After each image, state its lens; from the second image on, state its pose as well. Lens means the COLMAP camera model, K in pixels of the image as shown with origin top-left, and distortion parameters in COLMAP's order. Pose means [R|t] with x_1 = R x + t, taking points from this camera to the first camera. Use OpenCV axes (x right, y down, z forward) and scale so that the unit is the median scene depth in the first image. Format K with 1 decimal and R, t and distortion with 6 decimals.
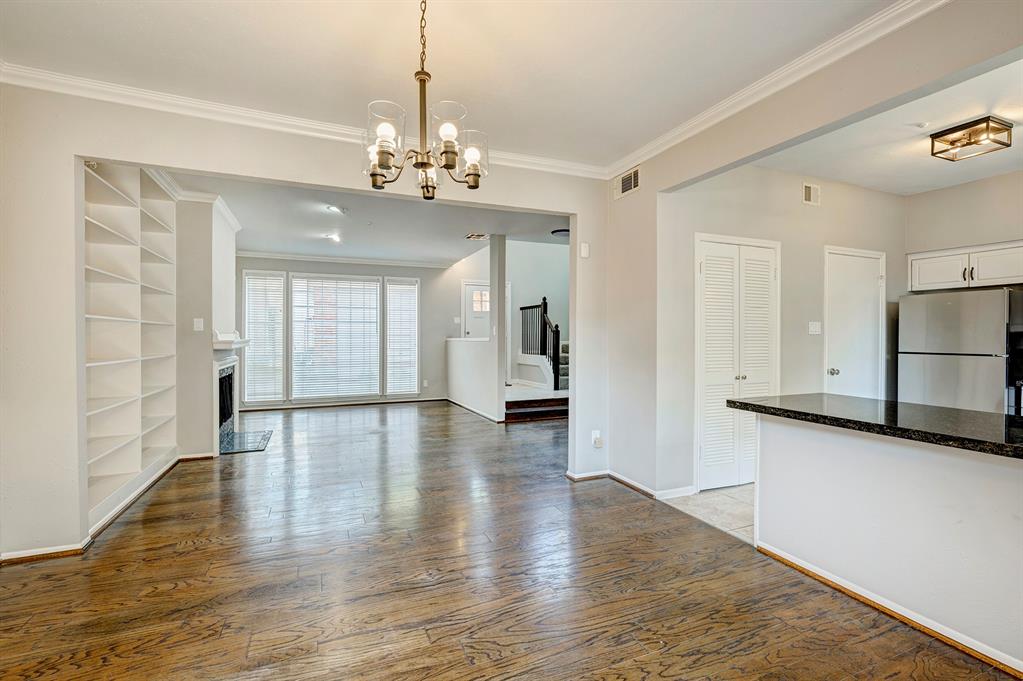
lens RADIAL K [[462.4, 0, 517.8], [0, 462.4, 340.0], [0, 0, 1]] dist [0.012054, -0.000131]
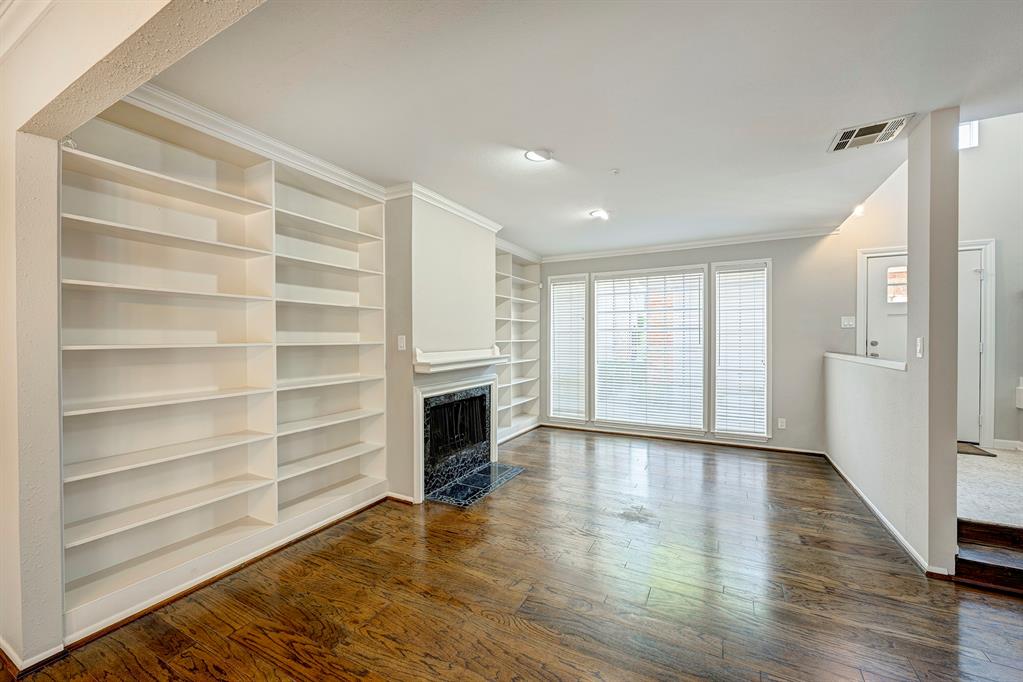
lens RADIAL K [[413.0, 0, 506.8], [0, 413.0, 344.0], [0, 0, 1]] dist [0.007168, 0.000236]
pose [[0.619894, 0.008743, -0.784637, 0.011808], [-0.000627, 0.999943, 0.010647, -0.021523], [0.784685, -0.006108, 0.619864, 0.374376]]
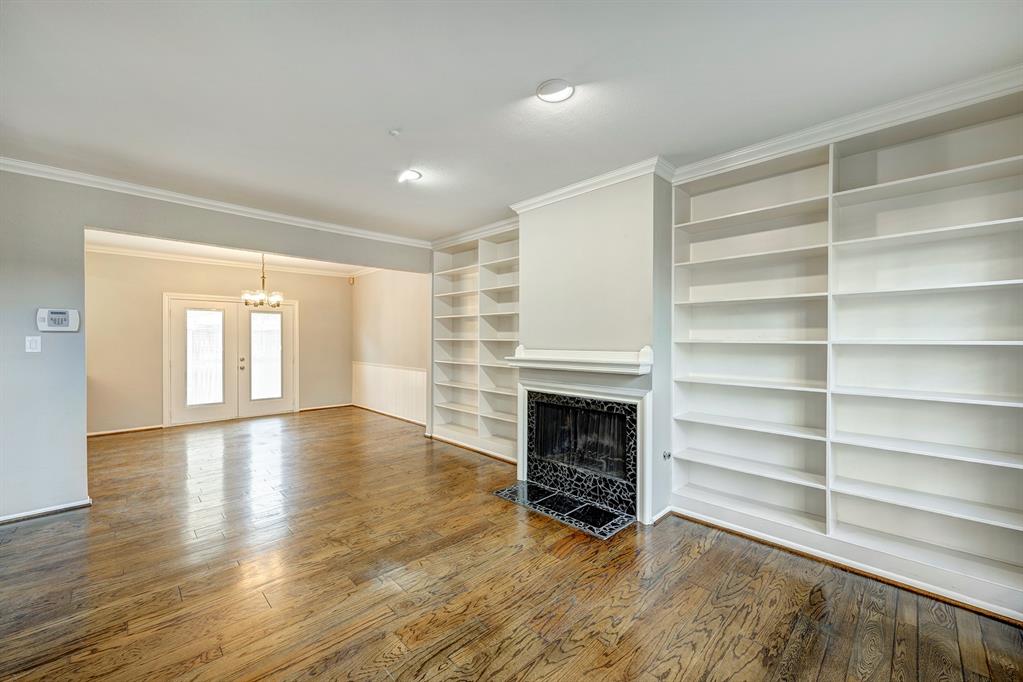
lens RADIAL K [[413.0, 0, 514.1], [0, 413.0, 341.5], [0, 0, 1]] dist [0.007168, 0.000236]
pose [[-0.938009, 0.003684, -0.346593, -0.212843], [-0.000834, 0.999917, 0.012884, -0.022771], [0.346611, 0.012375, -0.937927, 1.051825]]
